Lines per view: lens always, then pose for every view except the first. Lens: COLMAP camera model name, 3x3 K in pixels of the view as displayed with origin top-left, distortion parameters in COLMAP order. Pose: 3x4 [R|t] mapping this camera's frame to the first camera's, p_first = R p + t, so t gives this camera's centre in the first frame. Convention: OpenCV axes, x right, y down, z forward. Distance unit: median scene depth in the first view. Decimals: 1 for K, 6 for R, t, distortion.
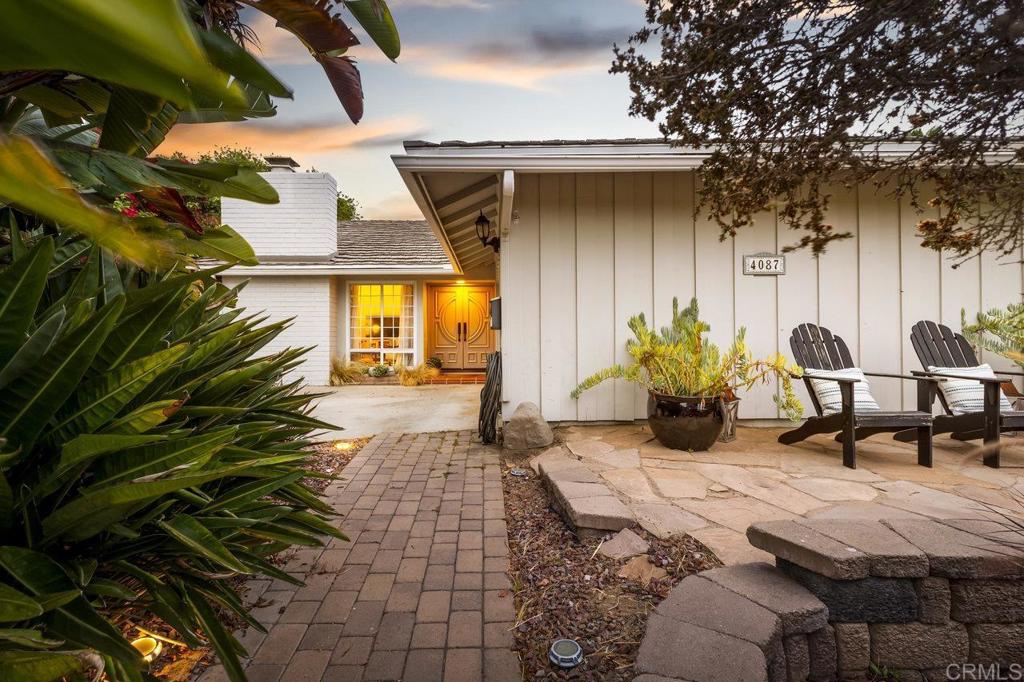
lens RADIAL K [[456.0, 0, 512.0], [0, 456.0, 341.0], [0, 0, 1]] dist [0.019226, -0.006321]
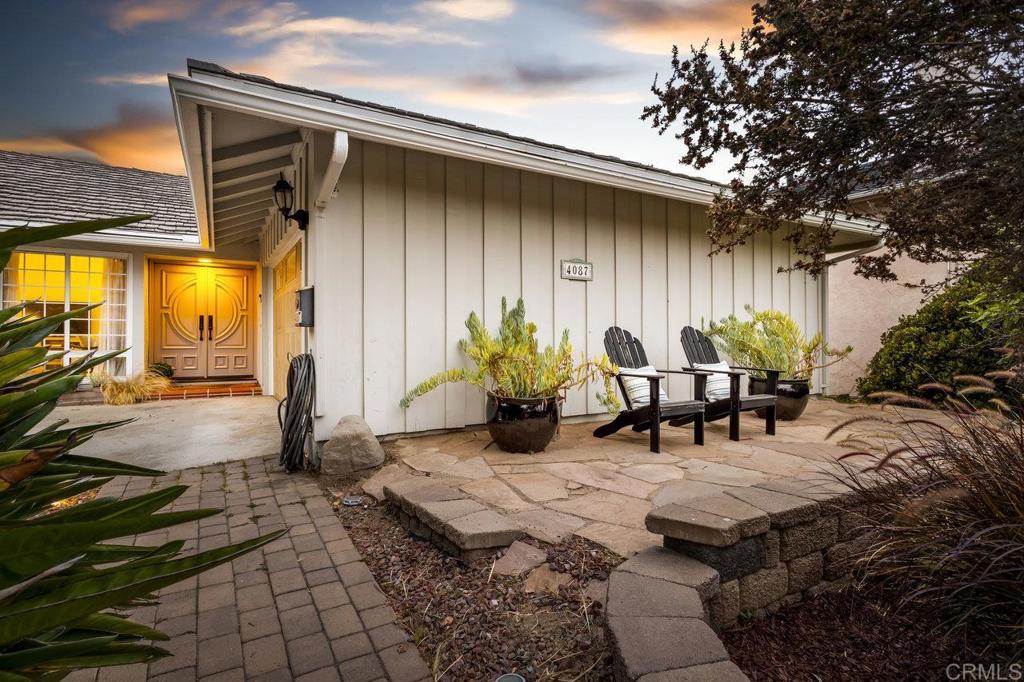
lens RADIAL K [[505.3, 0, 512.0], [0, 505.3, 341.0], [0, 0, 1]] dist [0.014572, -0.000023]
pose [[0.869437, 0.004494, 0.494023, -0.204565], [-0.005170, 0.999987, 0.000002, -0.002532], [-0.494016, -0.002555, 0.869449, 0.071678]]
